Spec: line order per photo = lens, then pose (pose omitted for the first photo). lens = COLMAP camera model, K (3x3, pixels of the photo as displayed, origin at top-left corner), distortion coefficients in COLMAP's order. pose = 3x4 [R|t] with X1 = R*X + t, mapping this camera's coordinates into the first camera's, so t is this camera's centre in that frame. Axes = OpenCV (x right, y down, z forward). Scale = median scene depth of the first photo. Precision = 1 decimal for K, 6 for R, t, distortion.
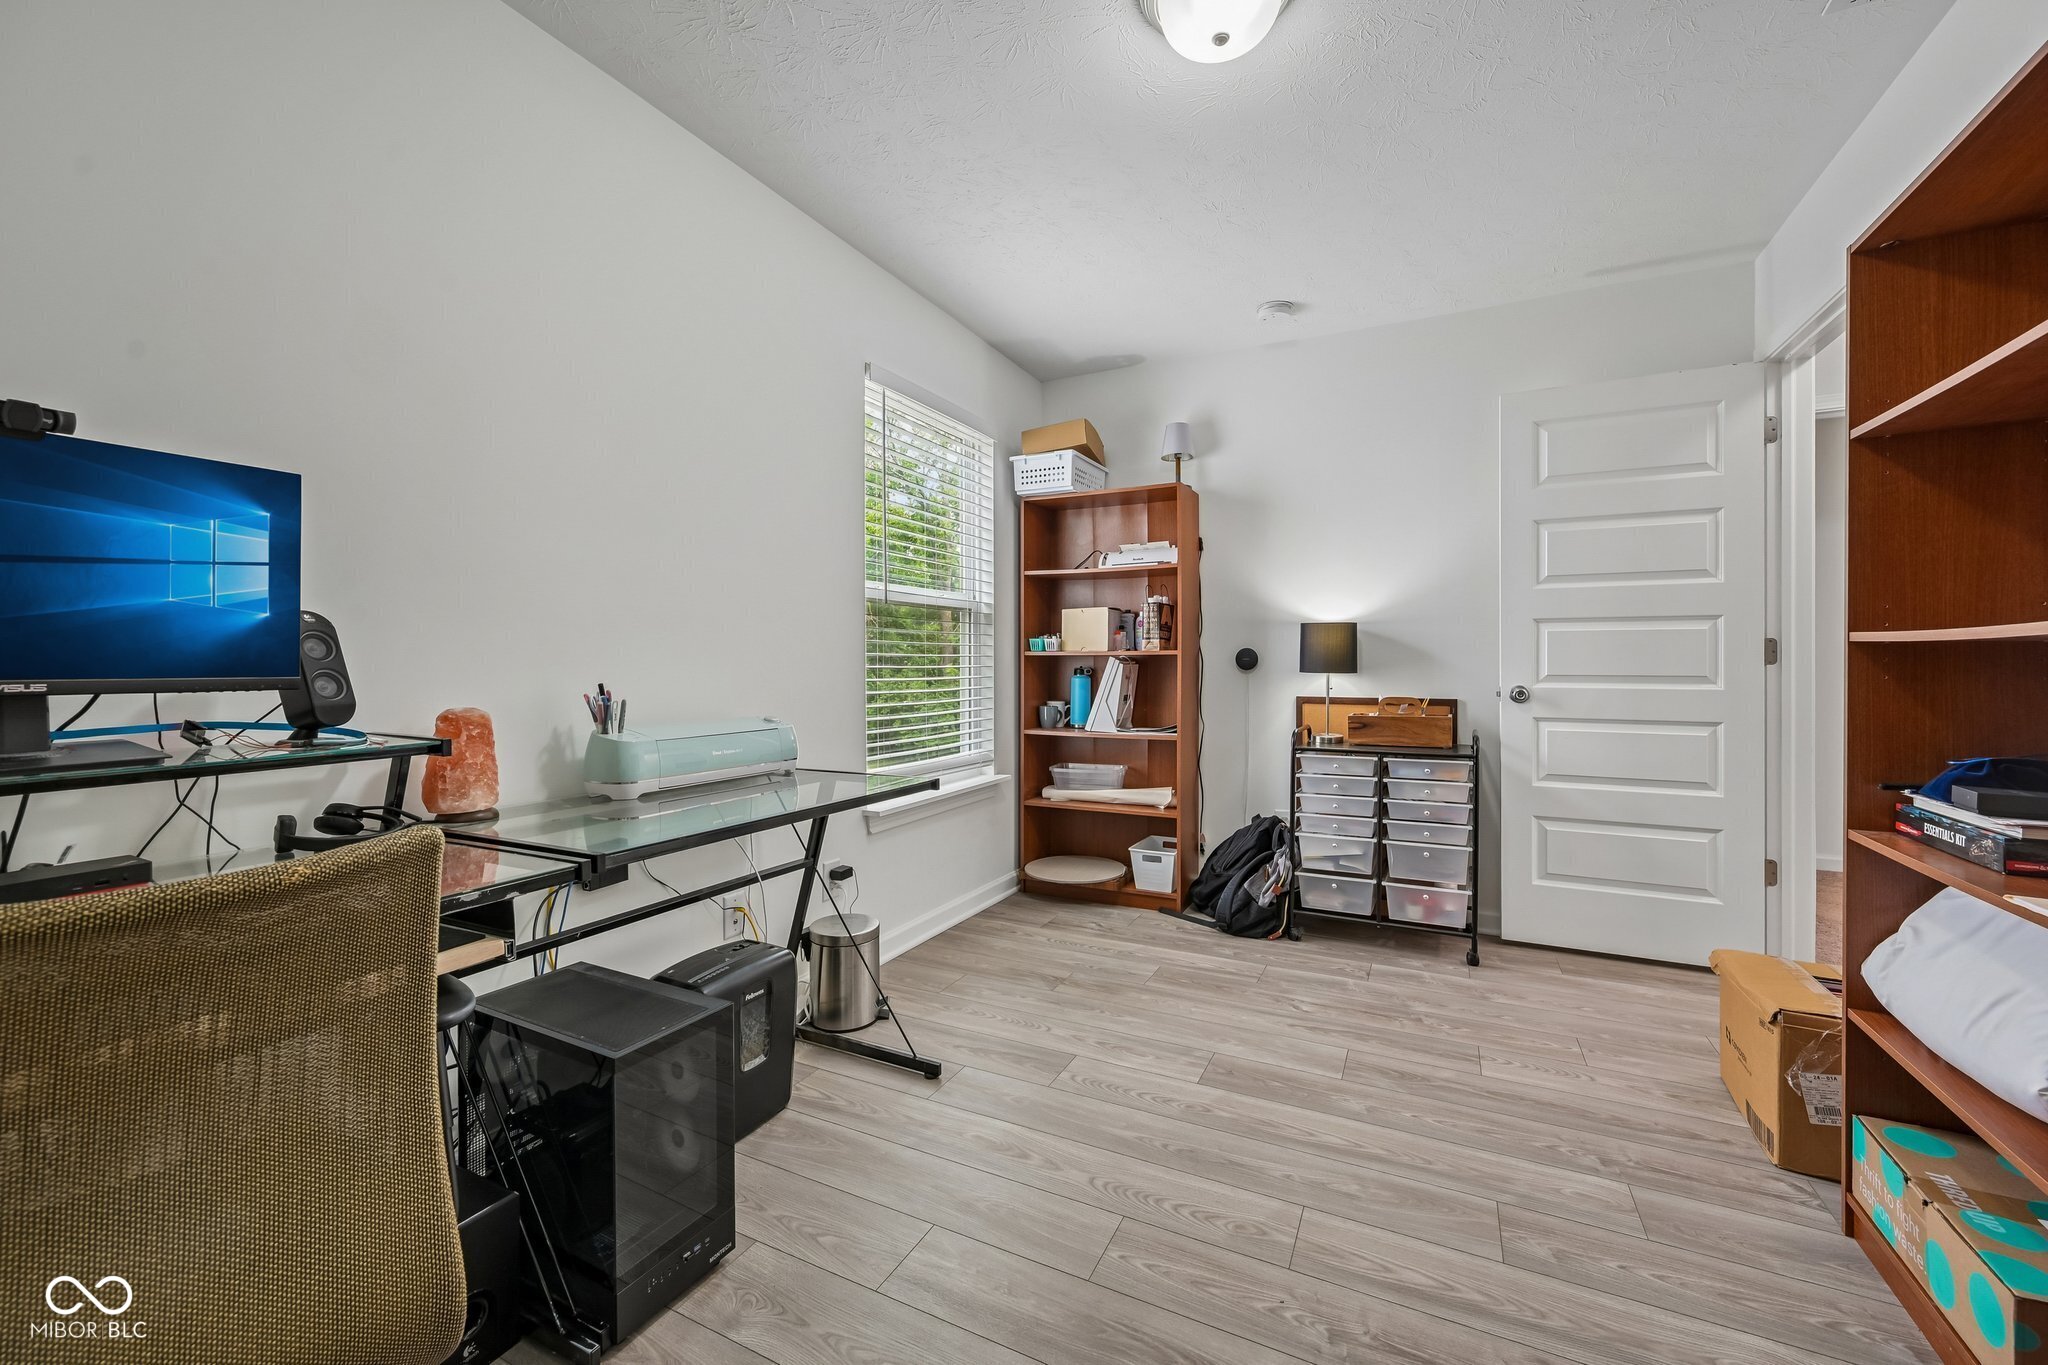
lens RADIAL K [[804.0, 0, 1036.8], [0, 804.0, 673.3], [0, 0, 1]] dist [-0.003041, 0.001240]
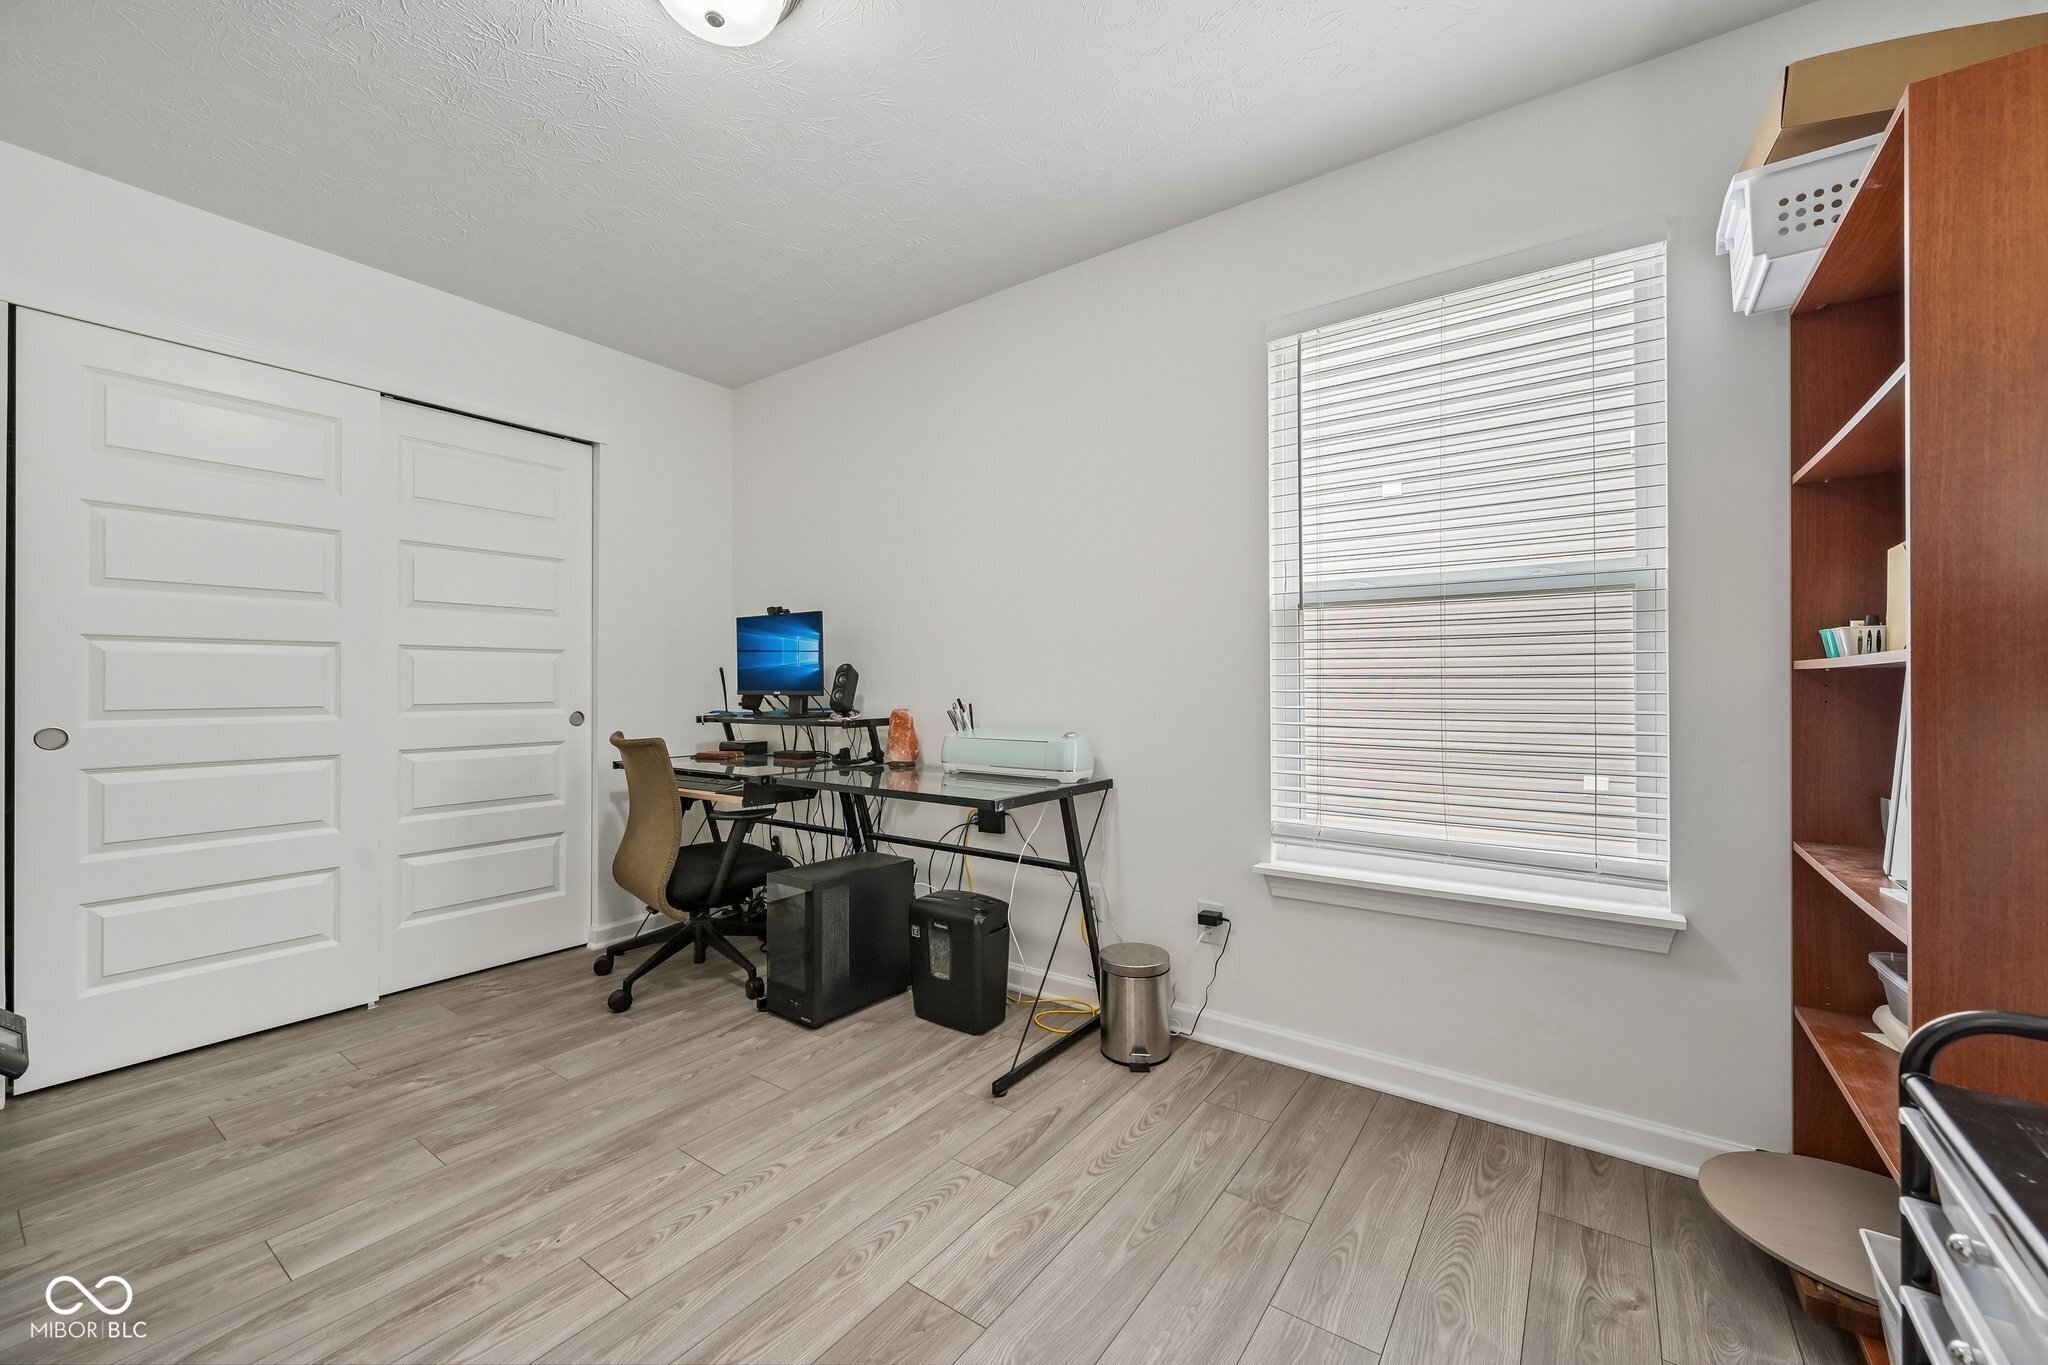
lens RADIAL K [[804.0, 0, 1030.1], [0, 804.0, 680.8], [0, 0, 1]] dist [-0.003041, 0.001240]
pose [[-0.158105, -0.003334, -0.987417, 0.961901], [-0.010147, 0.999947, -0.001752, -0.021923], [0.987370, 0.009742, -0.158130, 1.321276]]
